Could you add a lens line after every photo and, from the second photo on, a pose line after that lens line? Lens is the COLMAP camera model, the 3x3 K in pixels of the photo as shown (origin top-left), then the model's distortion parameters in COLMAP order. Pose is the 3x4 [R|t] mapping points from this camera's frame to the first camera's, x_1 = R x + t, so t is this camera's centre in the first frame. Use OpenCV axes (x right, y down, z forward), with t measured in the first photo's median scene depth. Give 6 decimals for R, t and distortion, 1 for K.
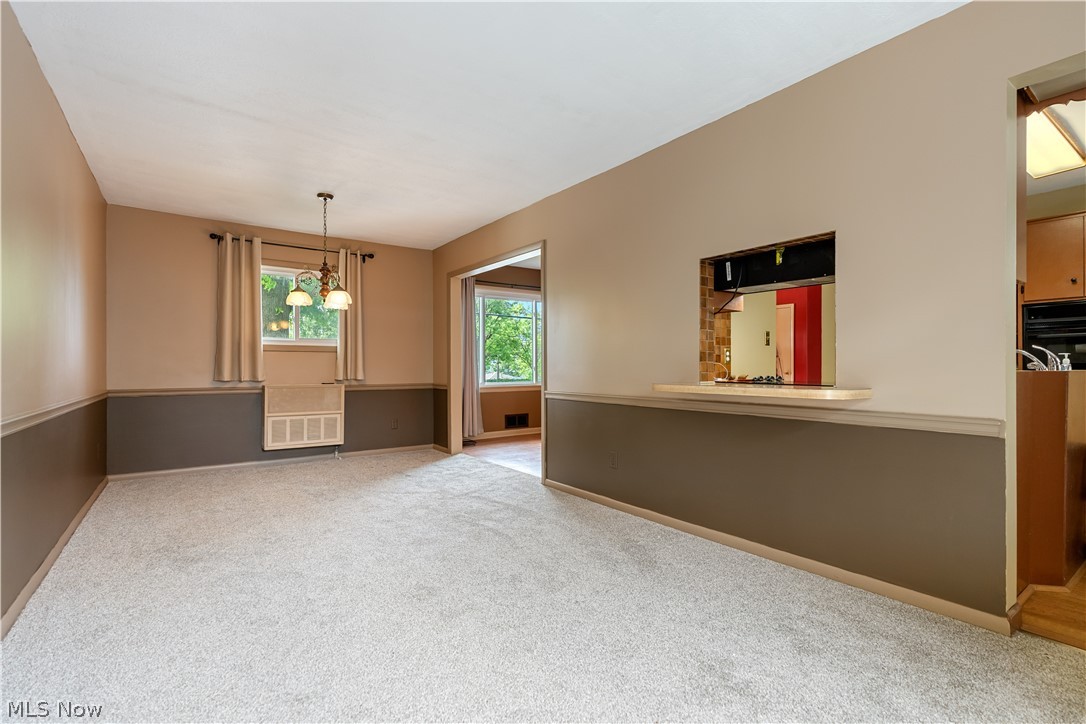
lens RADIAL K [[499.8, 0, 547.4], [0, 499.8, 365.5], [0, 0, 1]] dist [-0.001830, 0.001896]
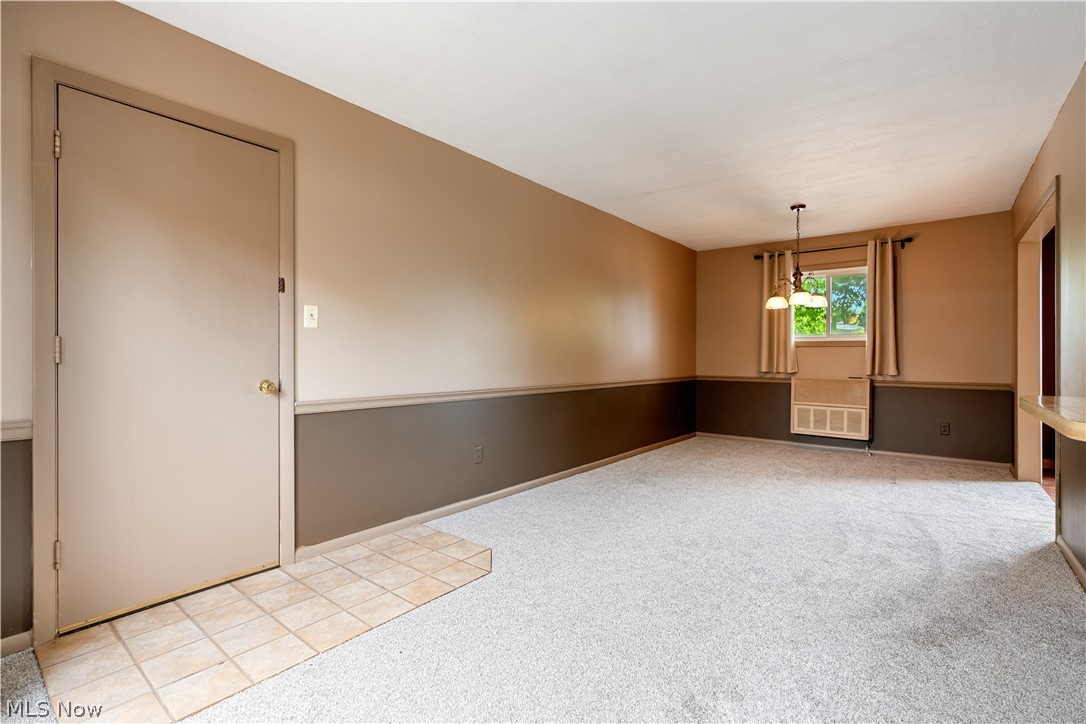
lens RADIAL K [[499.8, 0, 550.7], [0, 499.8, 358.5], [0, 0, 1]] dist [-0.001830, 0.001896]
pose [[0.268942, 0.005479, -0.963141, 0.396091], [-0.001364, 0.999985, 0.005308, -0.008093], [0.963155, -0.000113, 0.268945, 0.149205]]
